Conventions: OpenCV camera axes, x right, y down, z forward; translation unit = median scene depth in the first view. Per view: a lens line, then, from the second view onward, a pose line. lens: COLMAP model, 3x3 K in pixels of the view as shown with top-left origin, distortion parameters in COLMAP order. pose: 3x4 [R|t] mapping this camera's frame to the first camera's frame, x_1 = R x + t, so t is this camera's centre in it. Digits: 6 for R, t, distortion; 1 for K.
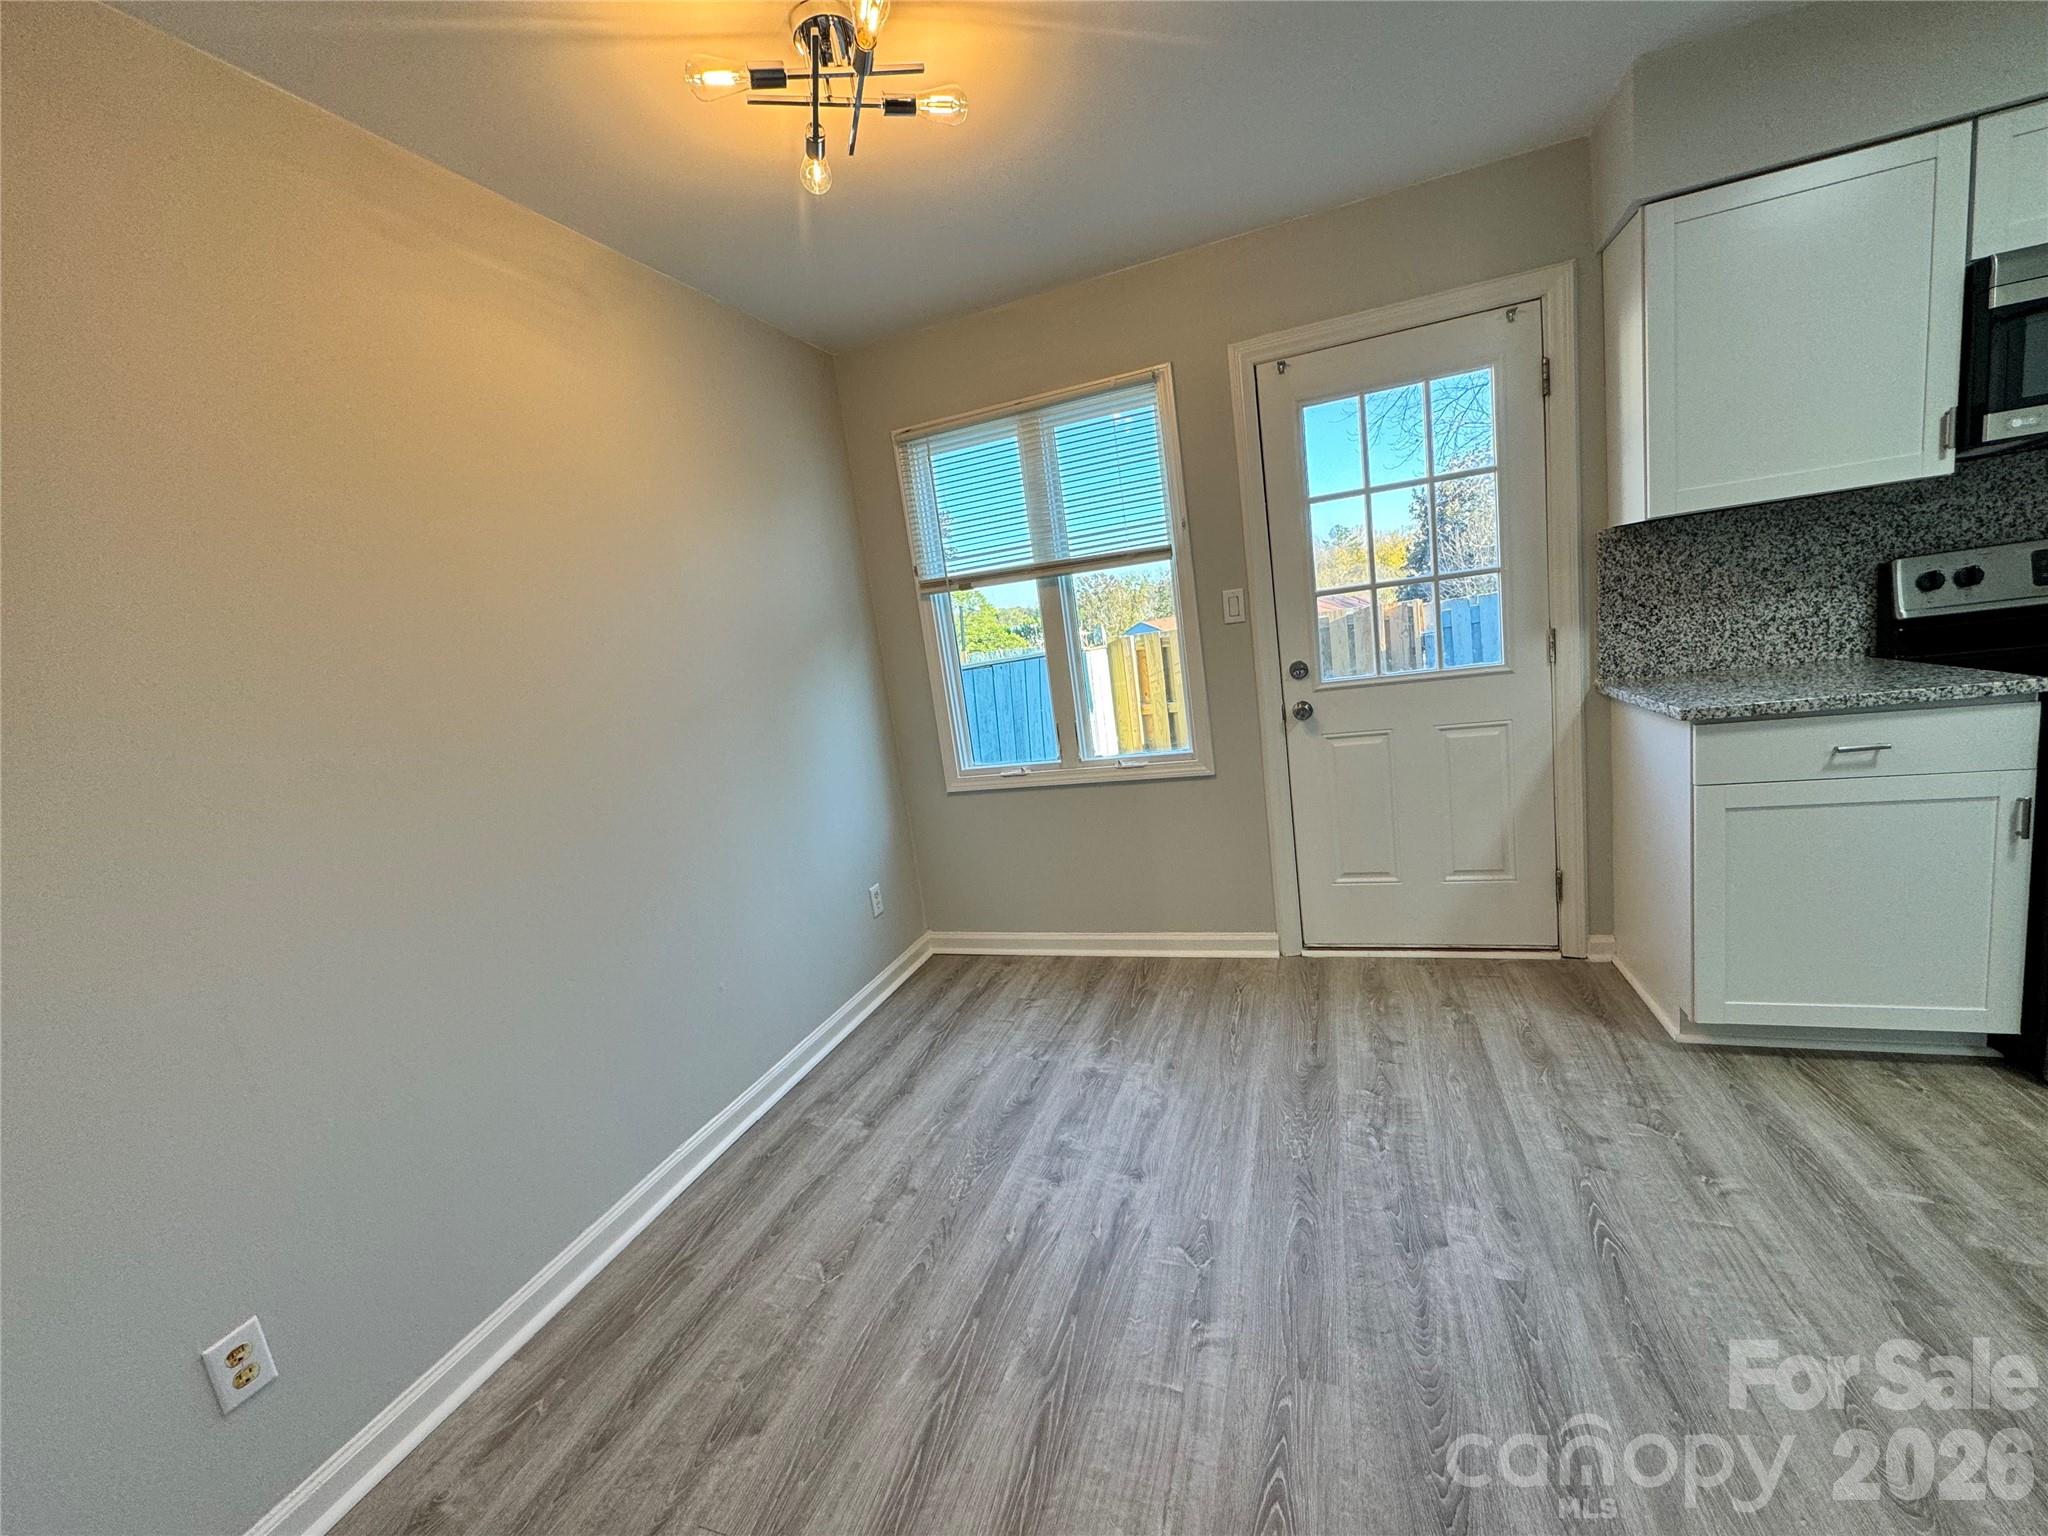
lens RADIAL K [[811.4, 0, 1024.6], [0, 811.4, 767.2], [0, 0, 1]] dist [-0.003247, 0.000355]
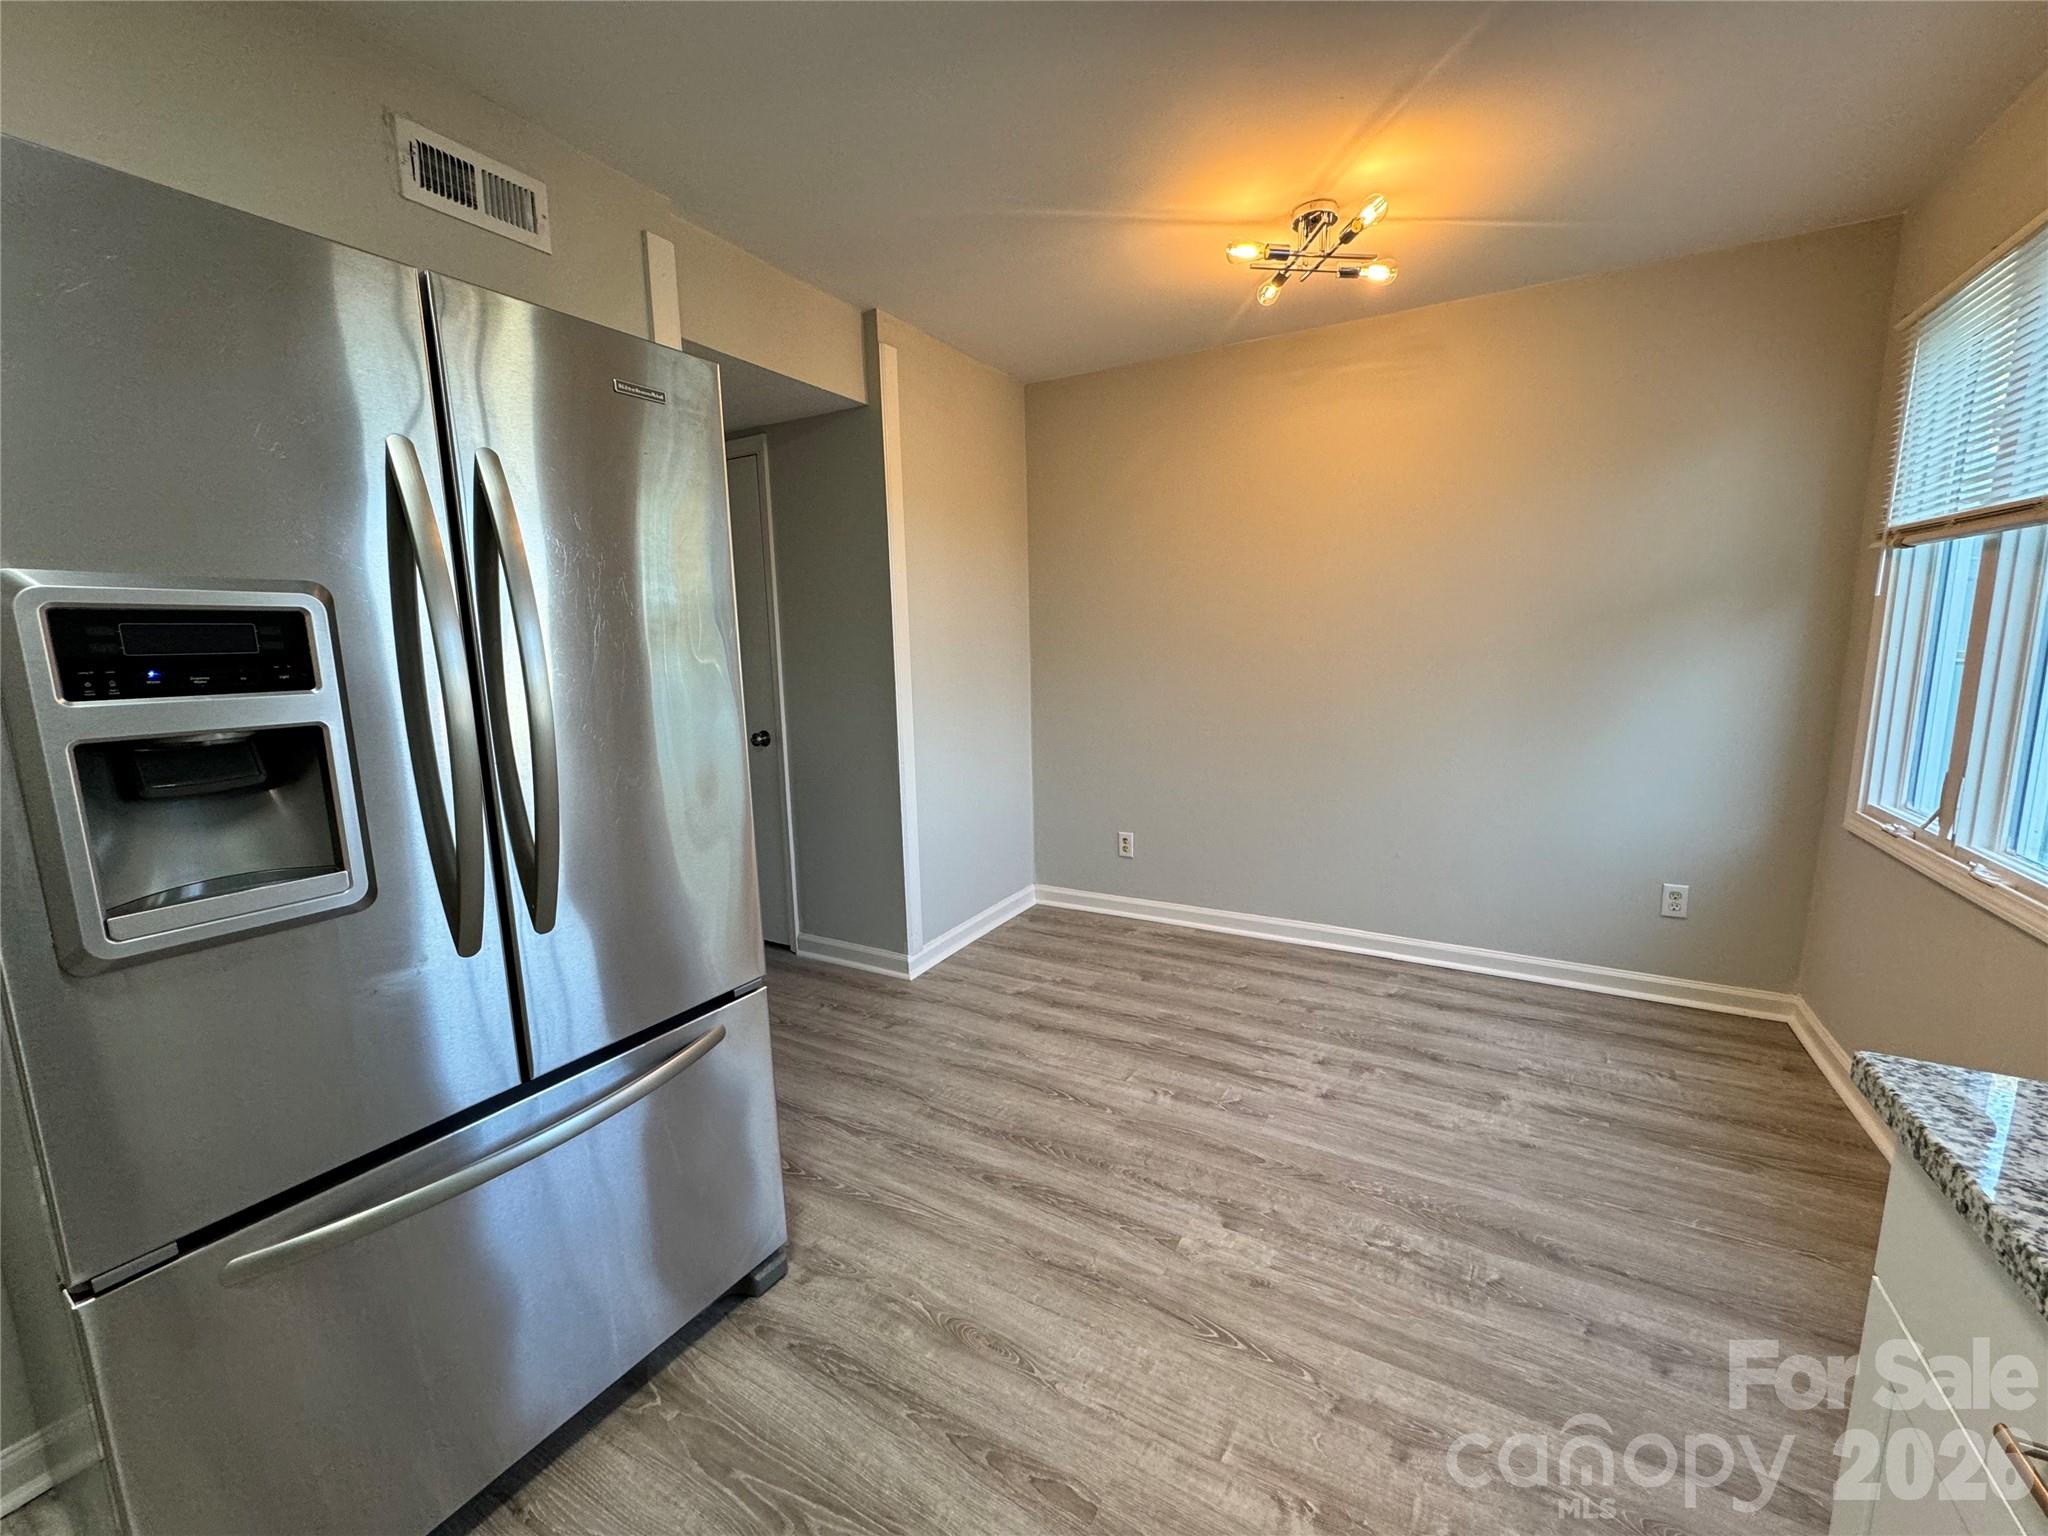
lens RADIAL K [[811.4, 0, 1025.0], [0, 811.4, 769.5], [0, 0, 1]] dist [-0.003247, 0.000355]
pose [[-0.165118, 0.294837, -0.941173, 1.013514], [-0.120820, 0.941038, 0.315991, -0.231036], [0.978846, 0.165888, -0.119761, 0.535700]]
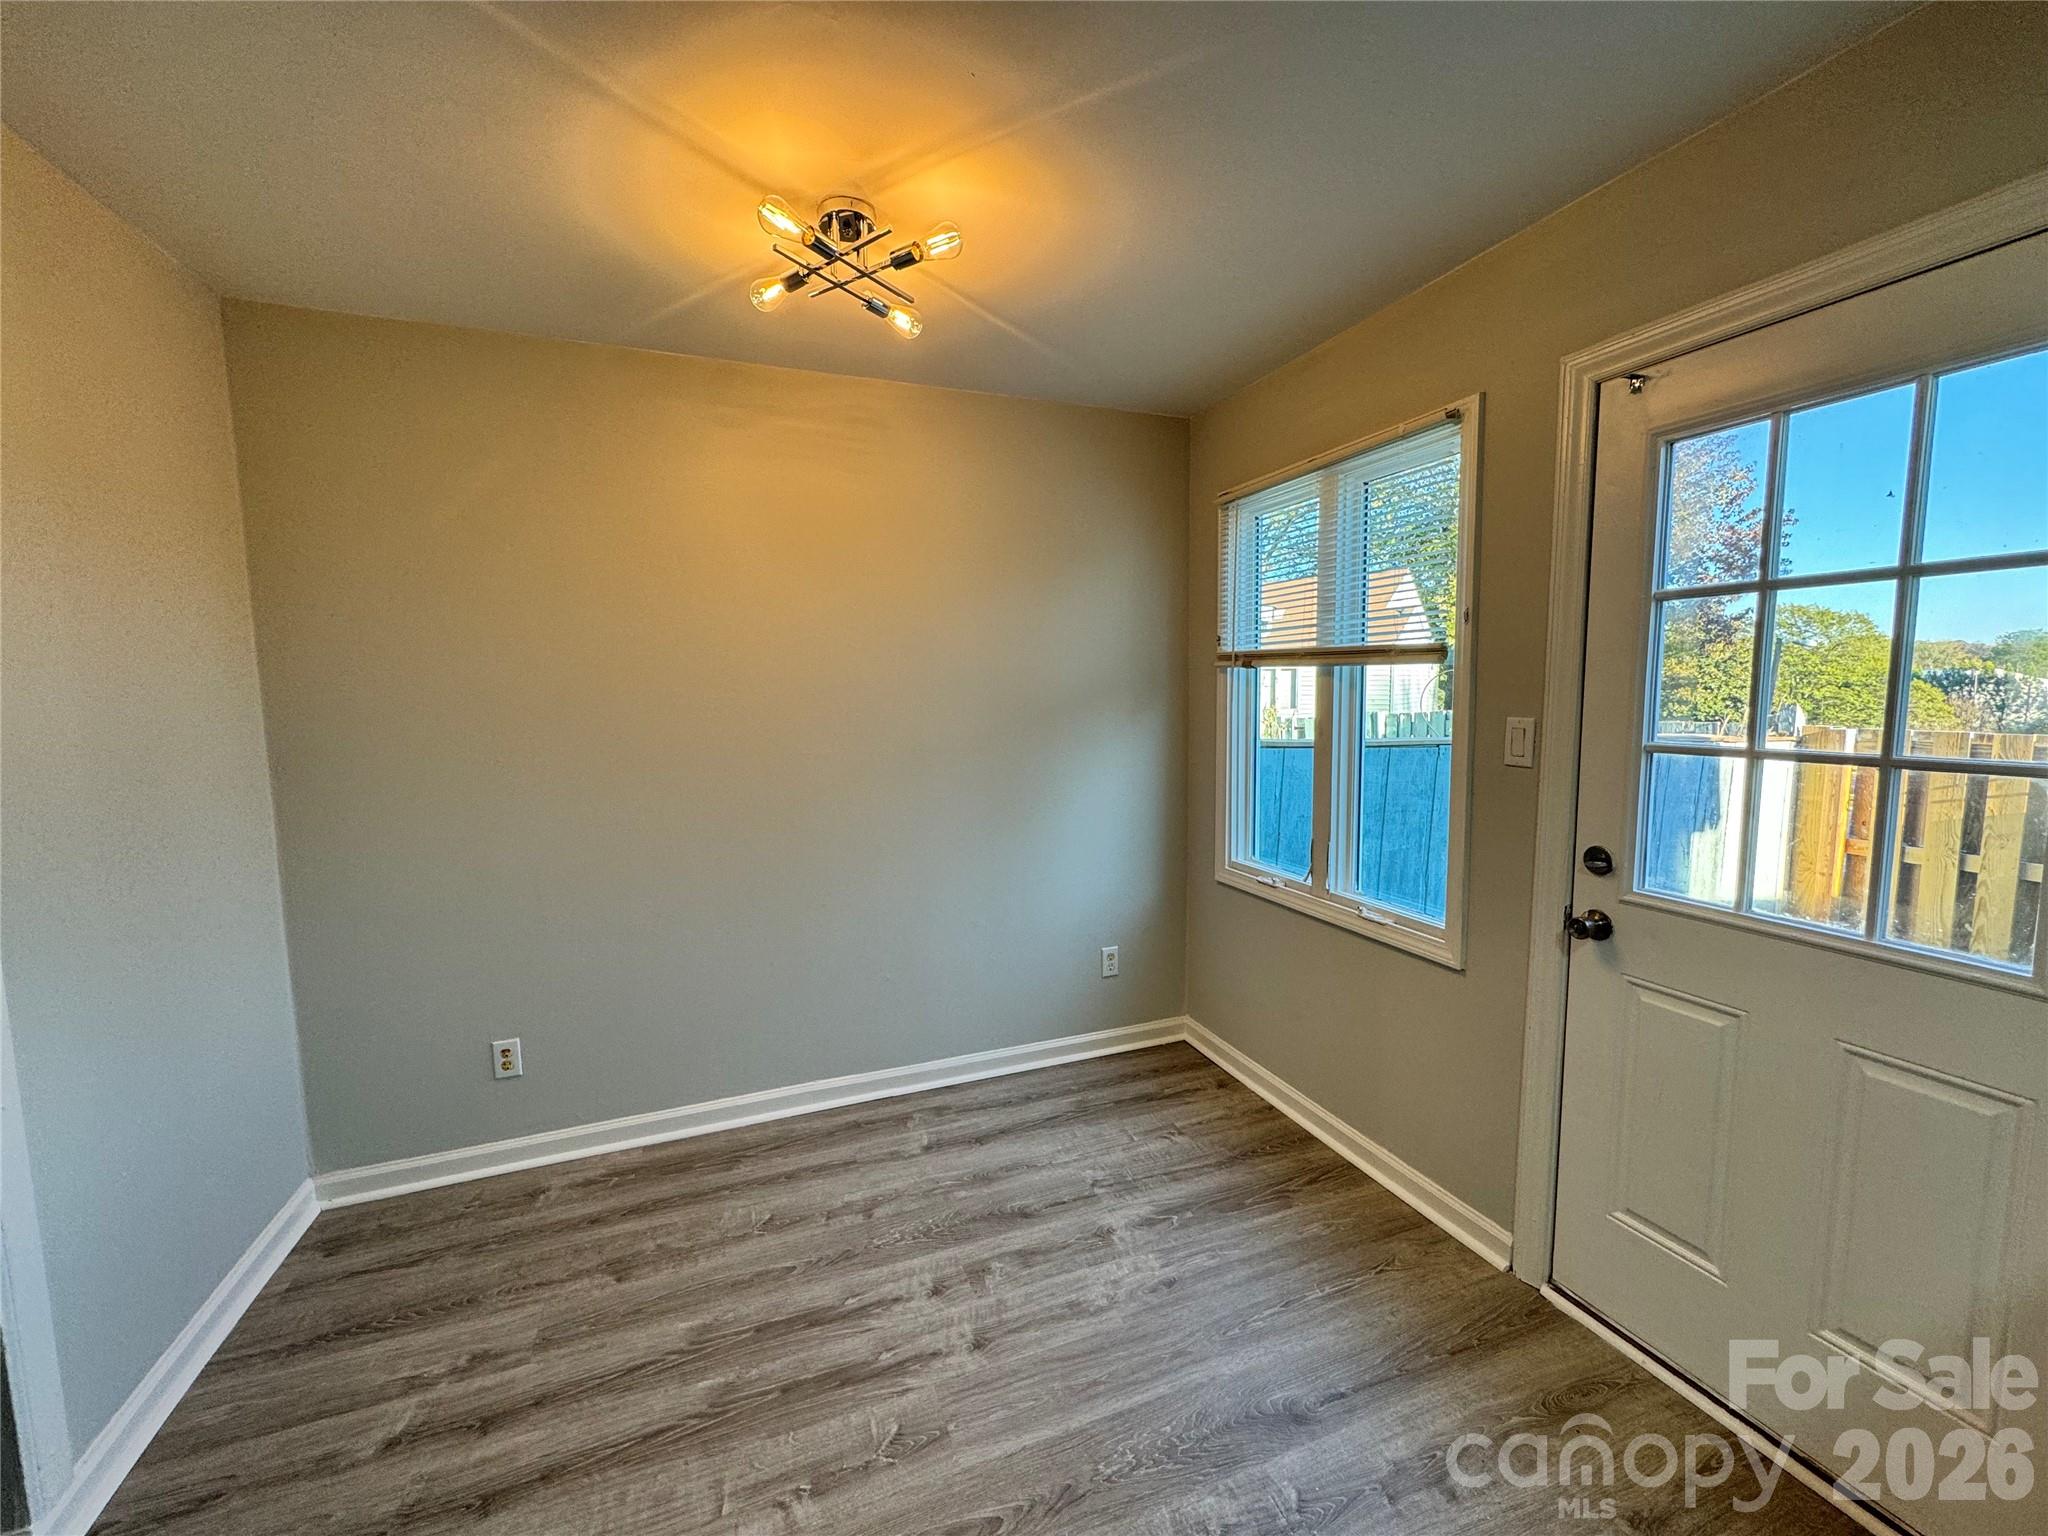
lens RADIAL K [[811.4, 0, 1022.6], [0, 811.4, 766.8], [0, 0, 1]] dist [-0.003247, 0.000355]
pose [[0.651815, 0.200141, -0.731492, 0.604896], [-0.202140, 0.975504, 0.086782, -0.190661], [0.730942, 0.091298, 0.676305, 0.302963]]
